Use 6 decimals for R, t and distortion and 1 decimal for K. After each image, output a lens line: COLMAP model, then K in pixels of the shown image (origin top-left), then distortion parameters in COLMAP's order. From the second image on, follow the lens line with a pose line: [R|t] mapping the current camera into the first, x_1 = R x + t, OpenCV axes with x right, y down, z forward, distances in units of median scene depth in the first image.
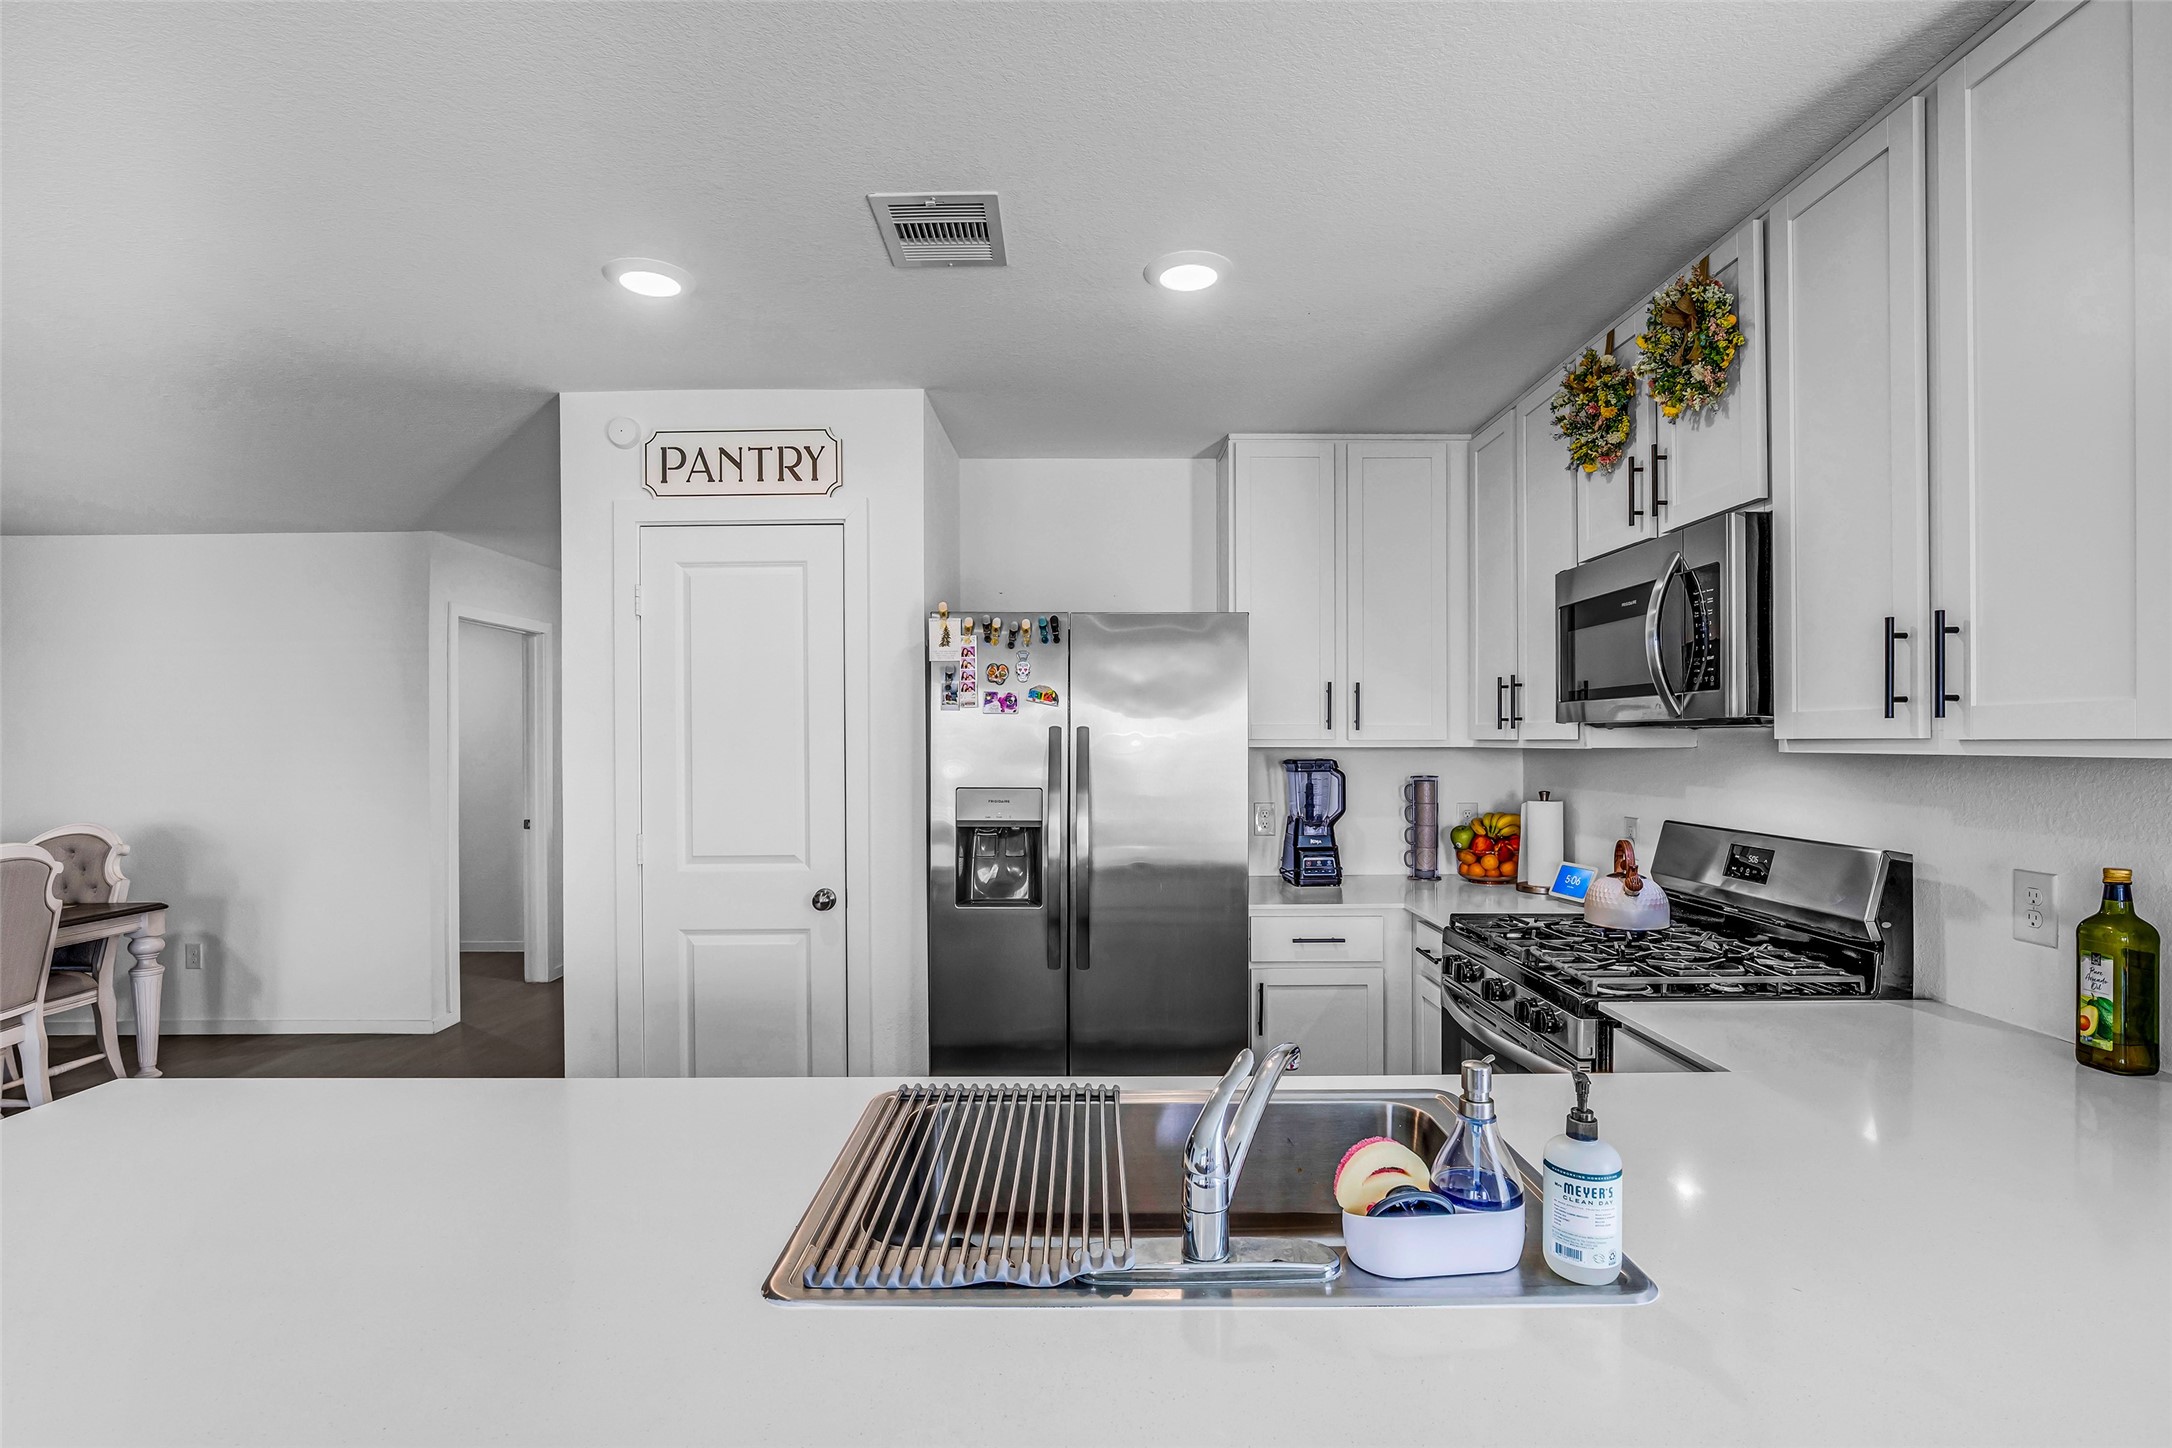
lens RADIAL K [[1002.7, 0, 1085.7], [0, 1002.7, 739.6], [0, 0, 1]] dist [-0.017500, 0.004971]
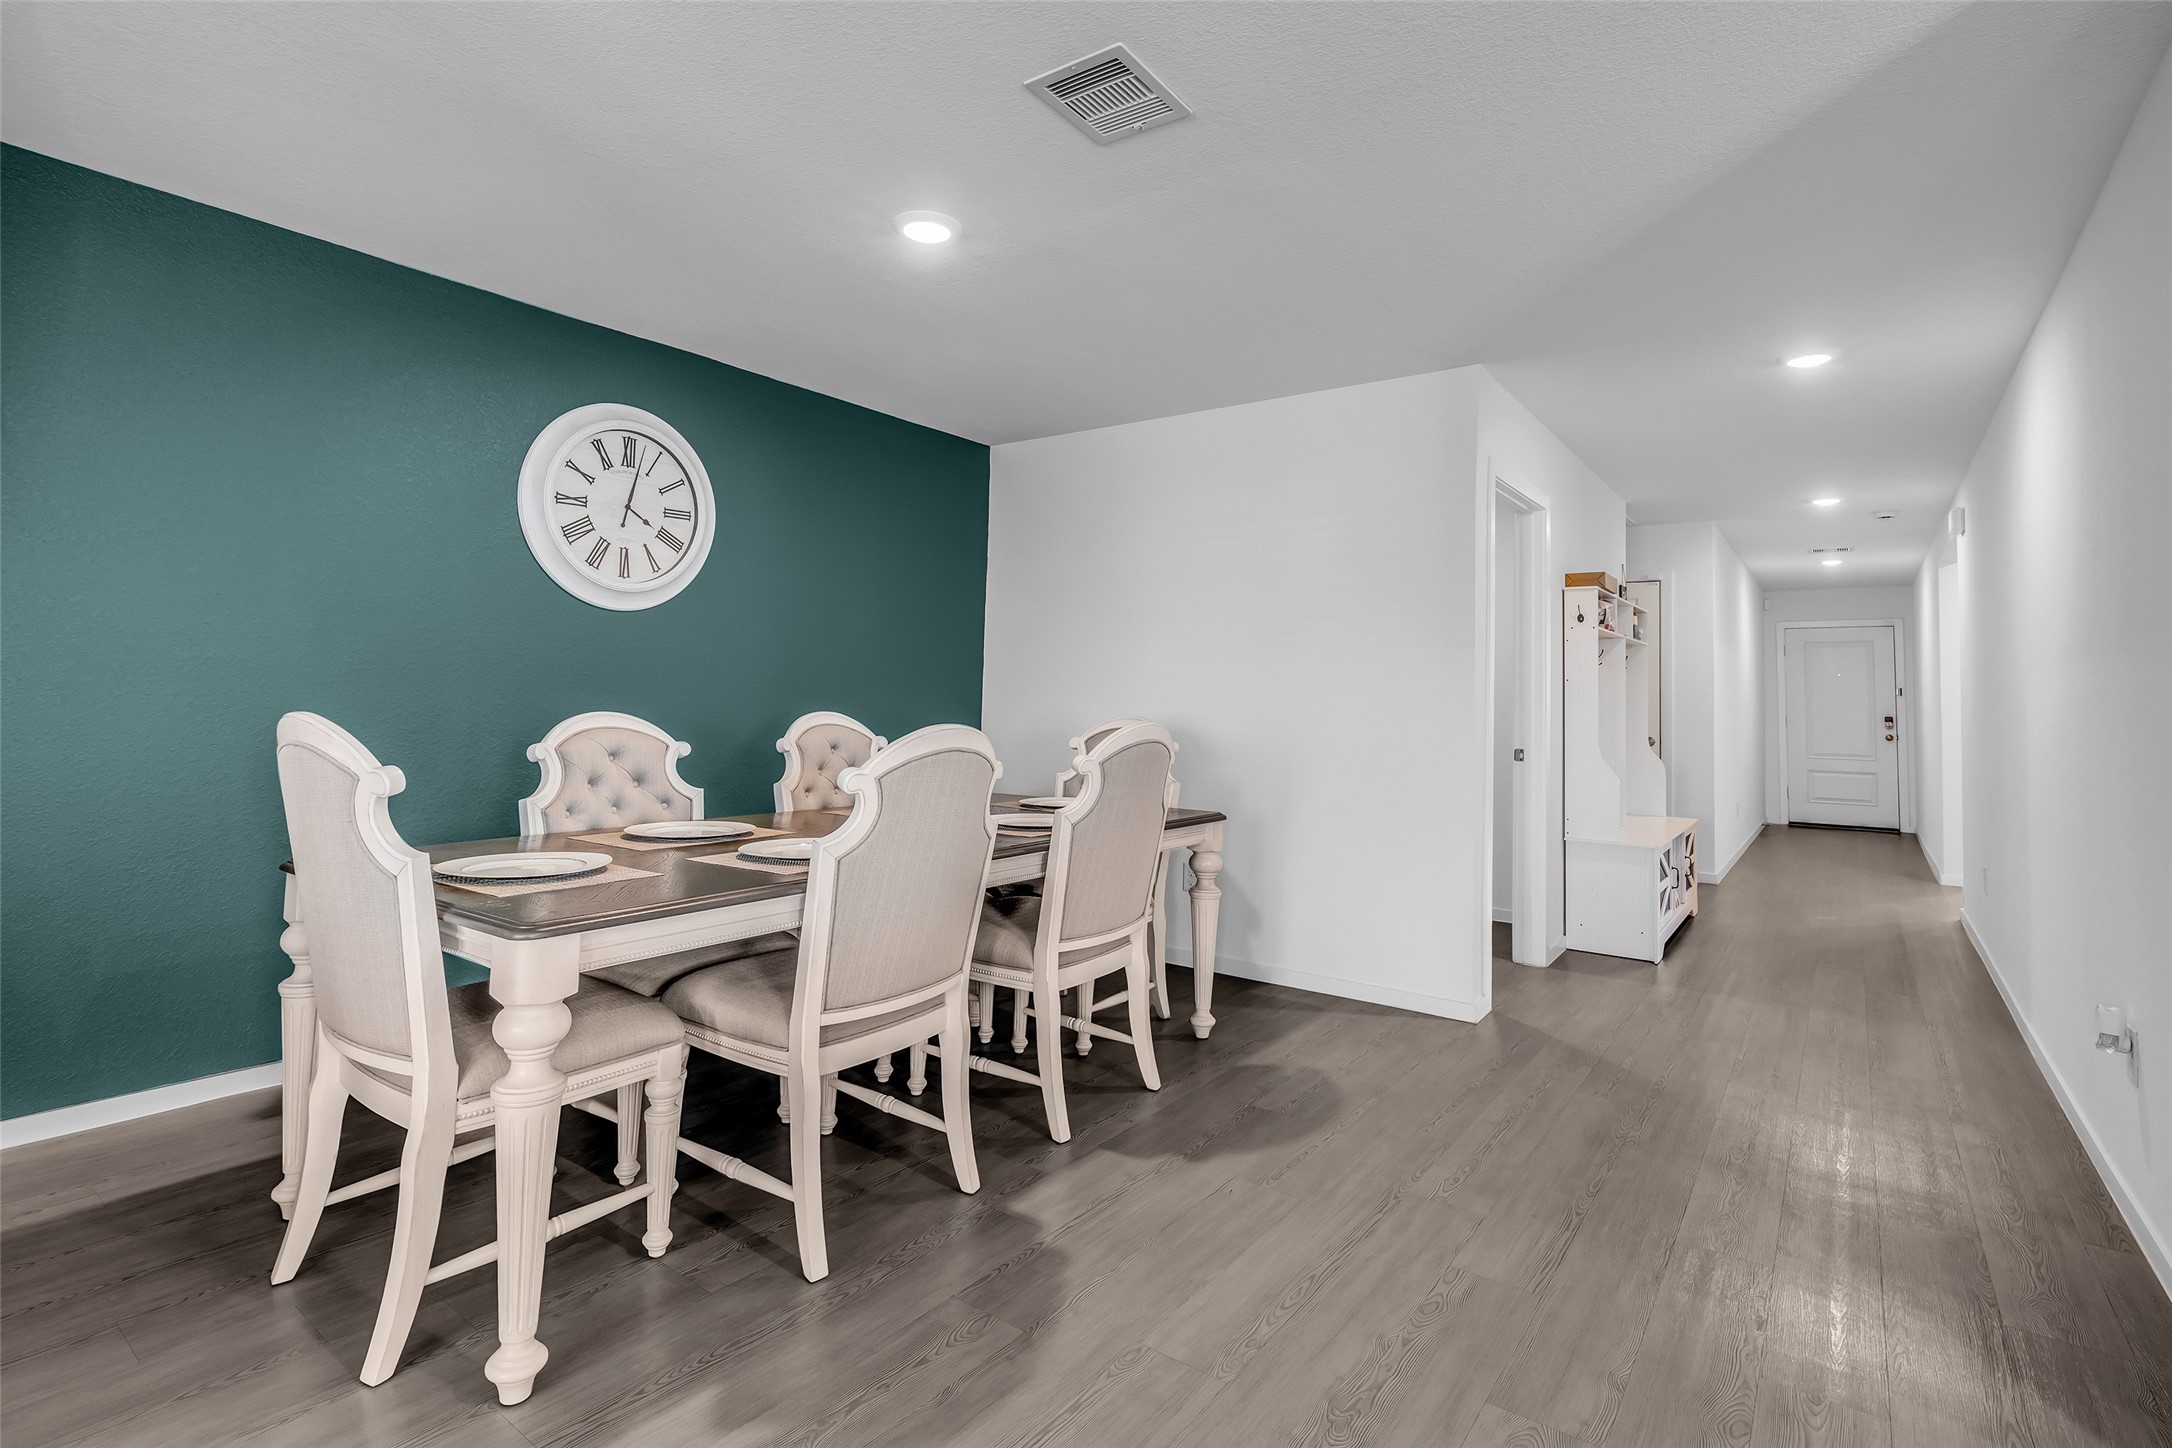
lens RADIAL K [[1022.4, 0, 1068.8], [0, 1022.4, 639.4], [0, 0, 1]] dist [-0.020215, 0.003046]
pose [[0.800068, -0.008822, -0.599844, -0.733919], [-0.030122, 0.998040, -0.054854, 0.099099], [0.599152, 0.061955, 0.798234, 0.321012]]
